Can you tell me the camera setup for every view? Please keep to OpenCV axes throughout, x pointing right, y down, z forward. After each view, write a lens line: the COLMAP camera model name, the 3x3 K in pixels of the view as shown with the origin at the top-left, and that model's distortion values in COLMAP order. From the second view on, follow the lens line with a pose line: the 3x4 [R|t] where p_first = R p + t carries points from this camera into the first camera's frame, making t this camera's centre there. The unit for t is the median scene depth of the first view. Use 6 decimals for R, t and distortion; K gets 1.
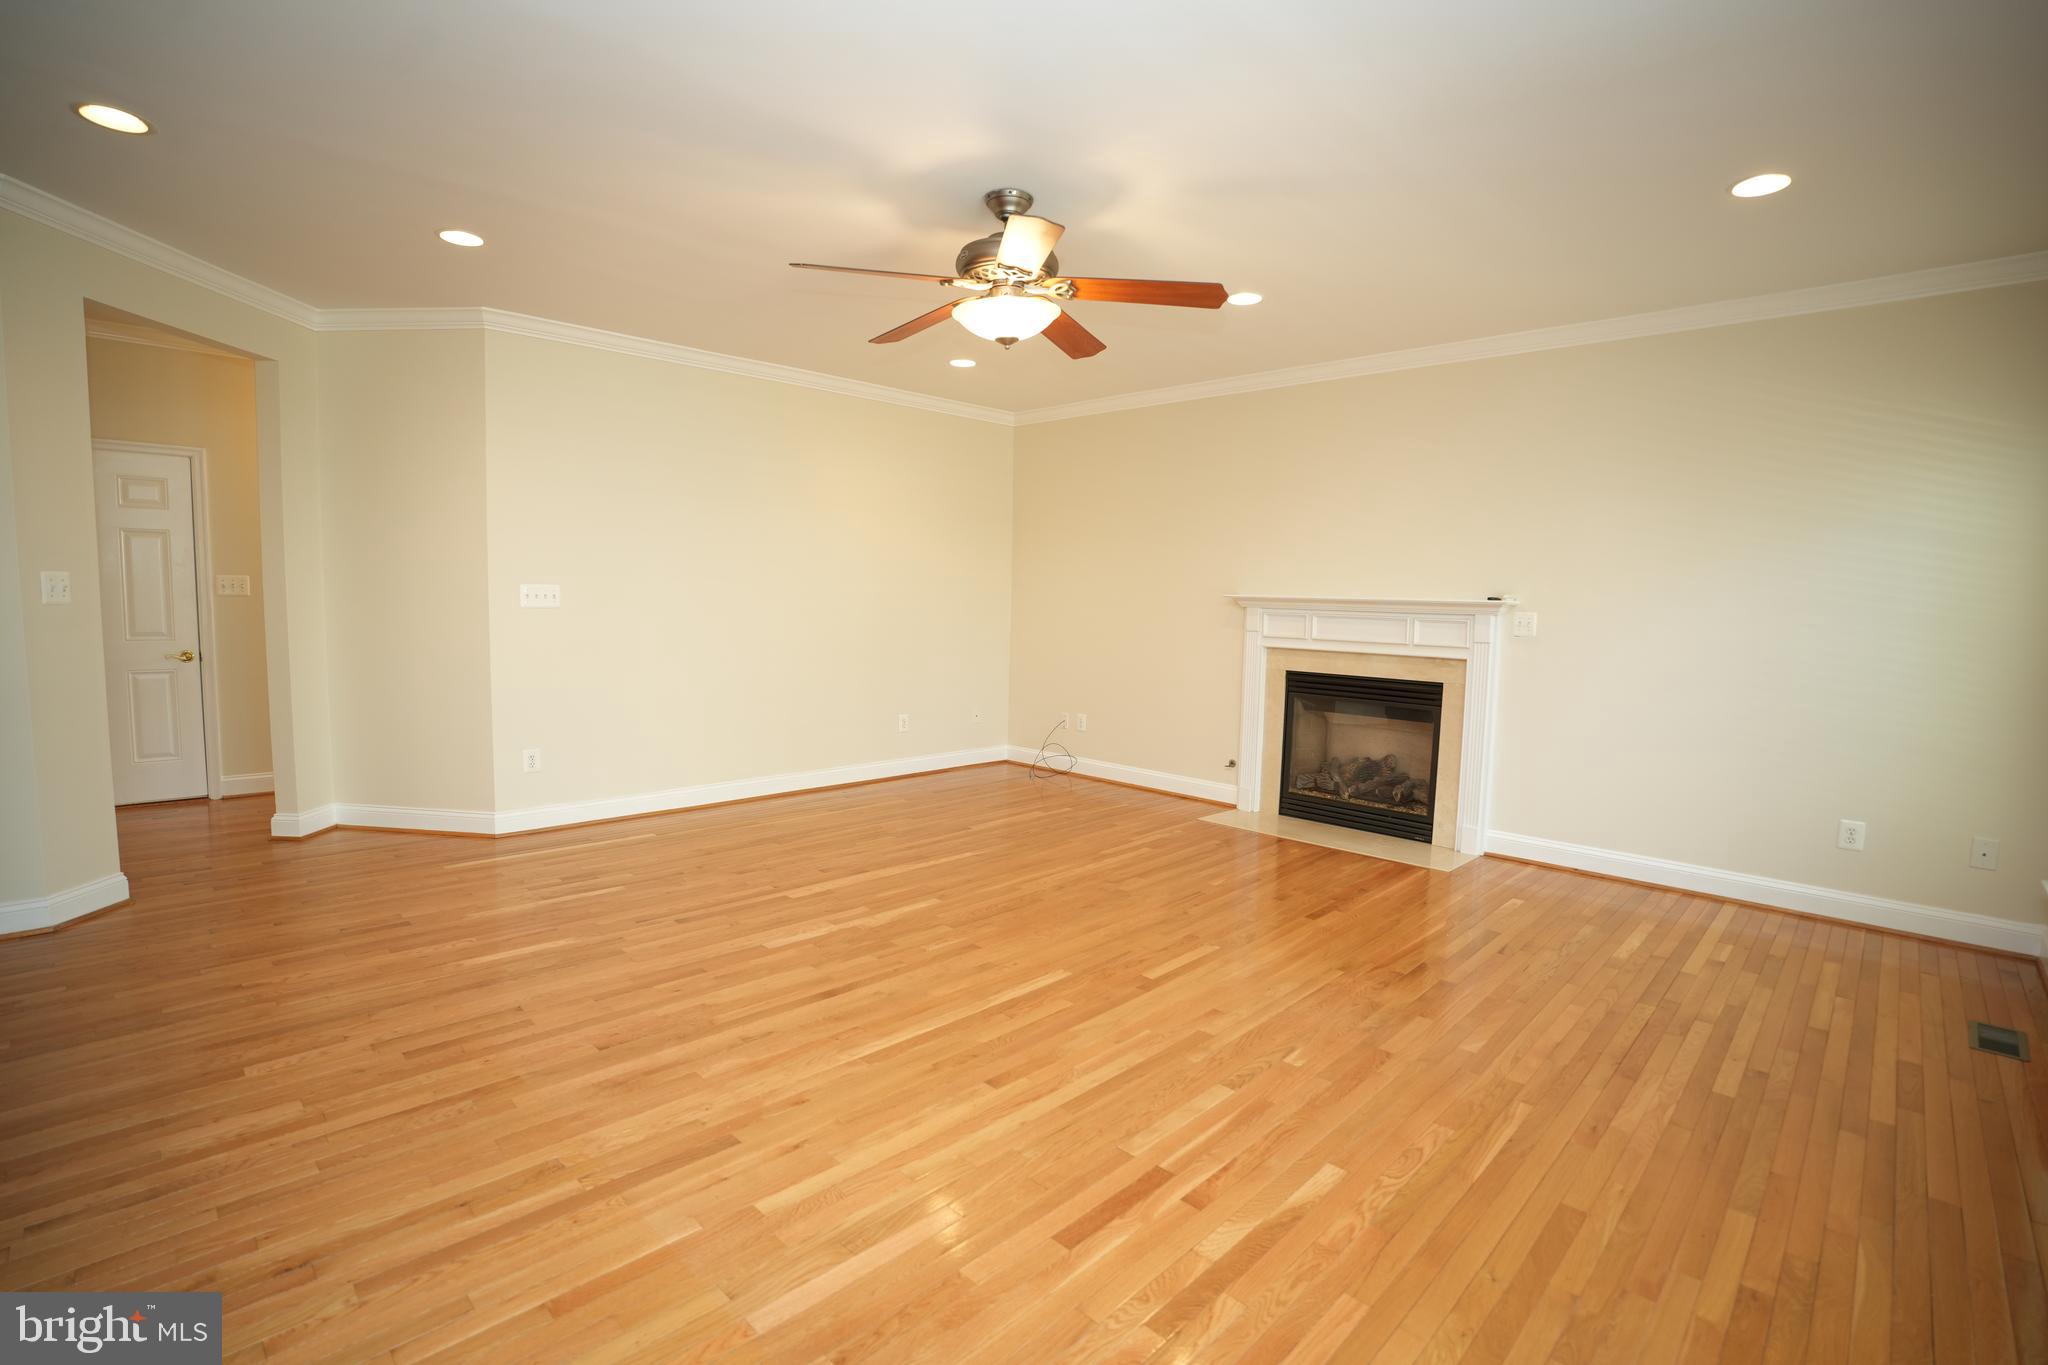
lens RADIAL K [[938.8, 0, 1019.3], [0, 938.8, 684.0], [0, 0, 1]] dist [-0.082004, 0.022048]
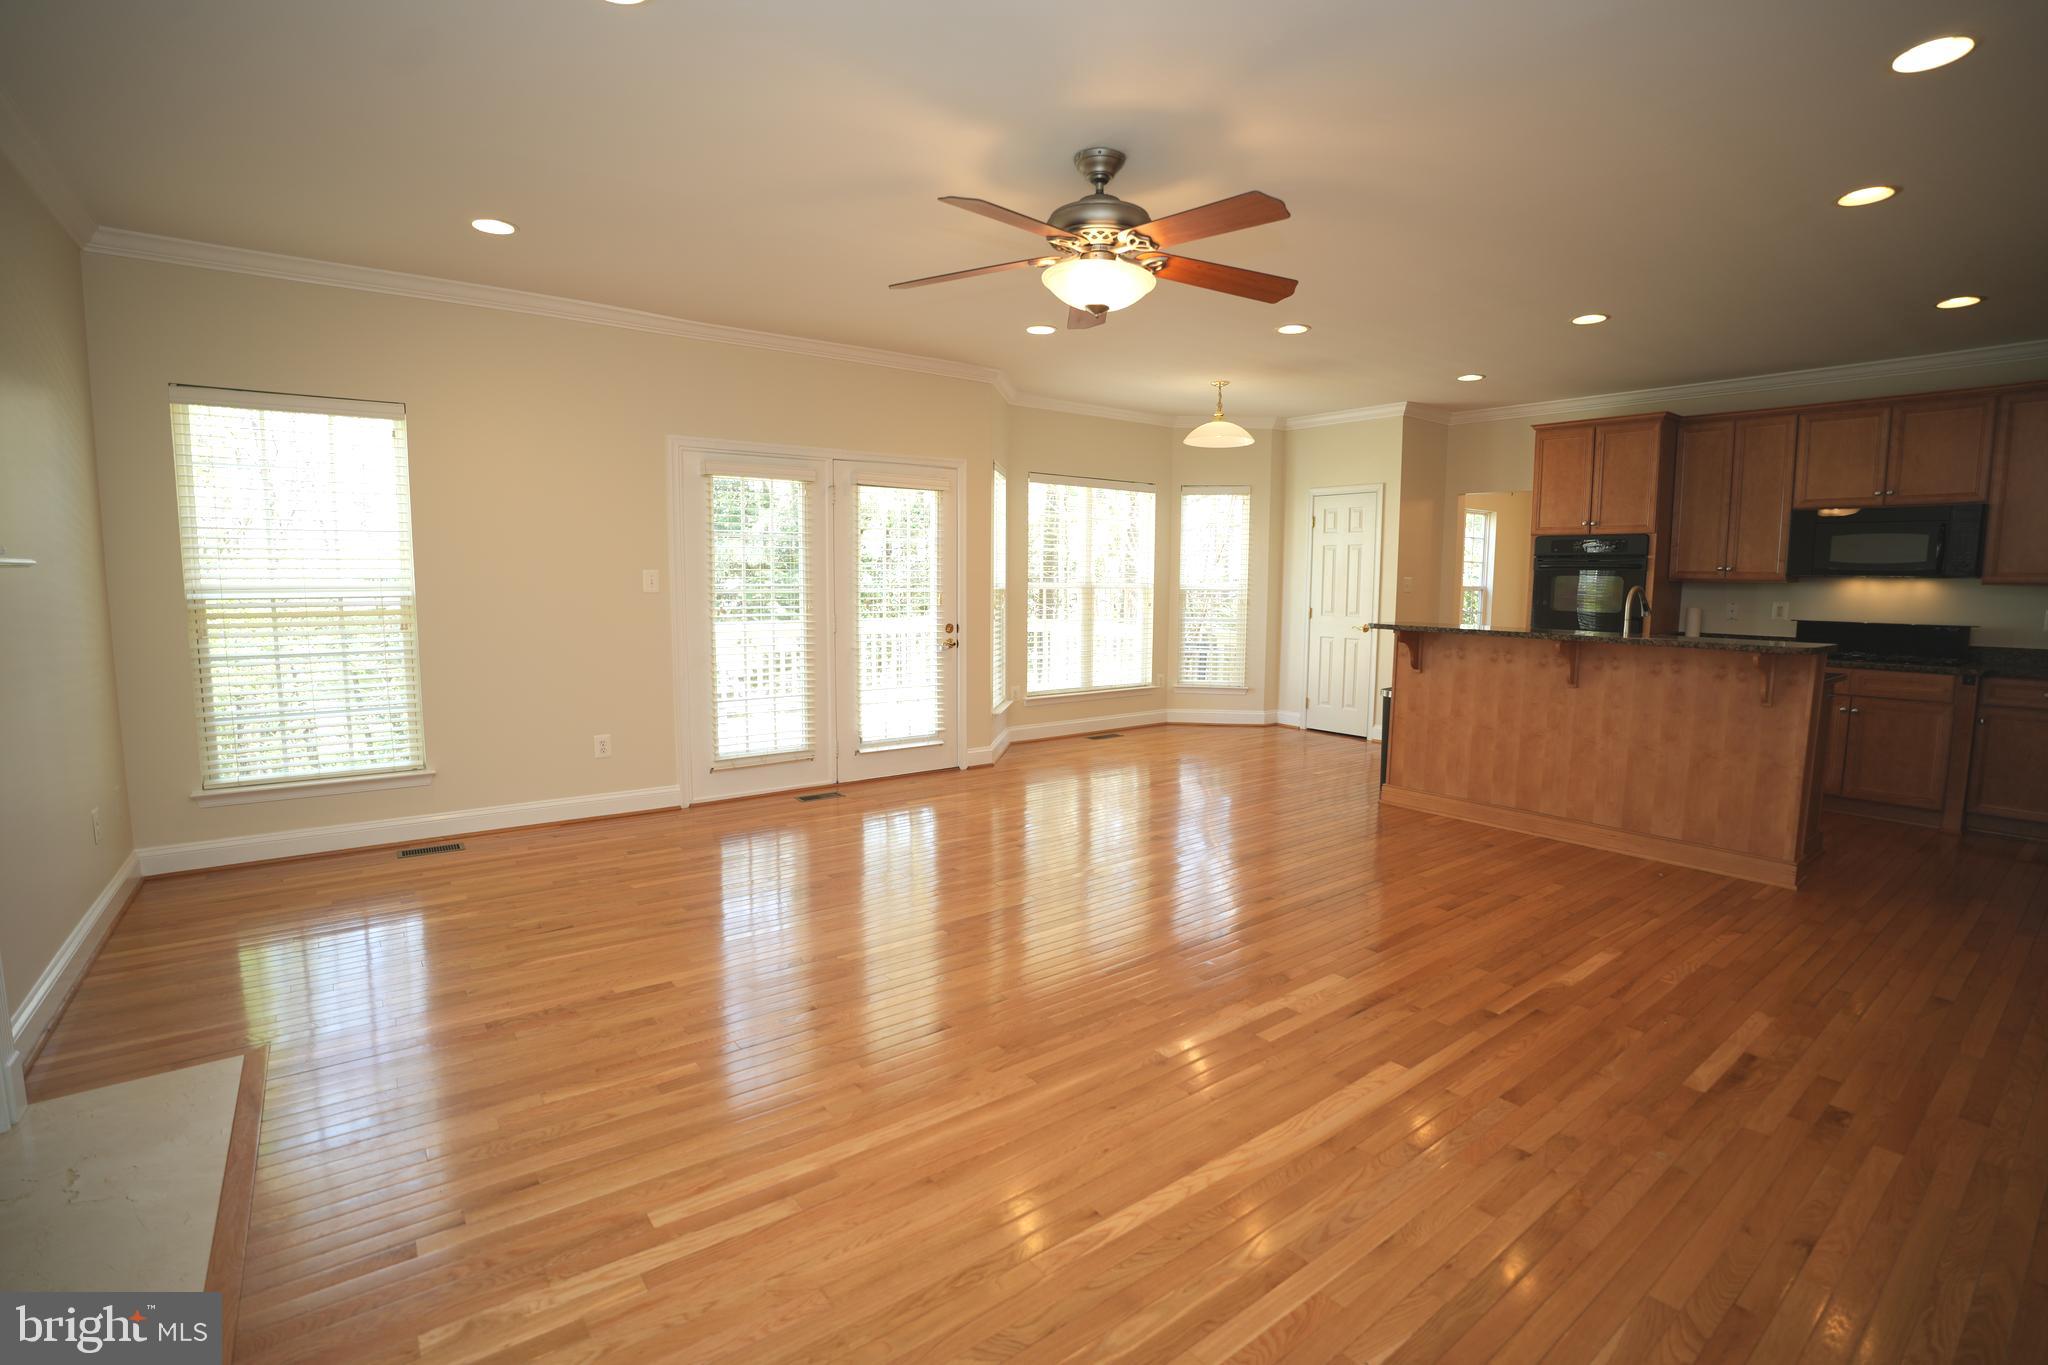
lens RADIAL K [[938.8, 0, 1019.3], [0, 938.8, 684.0], [0, 0, 1]] dist [-0.082004, 0.022048]
pose [[-0.988537, -0.045665, 0.143908, -0.056911], [-0.014876, 0.977984, 0.208148, -0.123426], [-0.150245, 0.203622, -0.967453, 1.303520]]
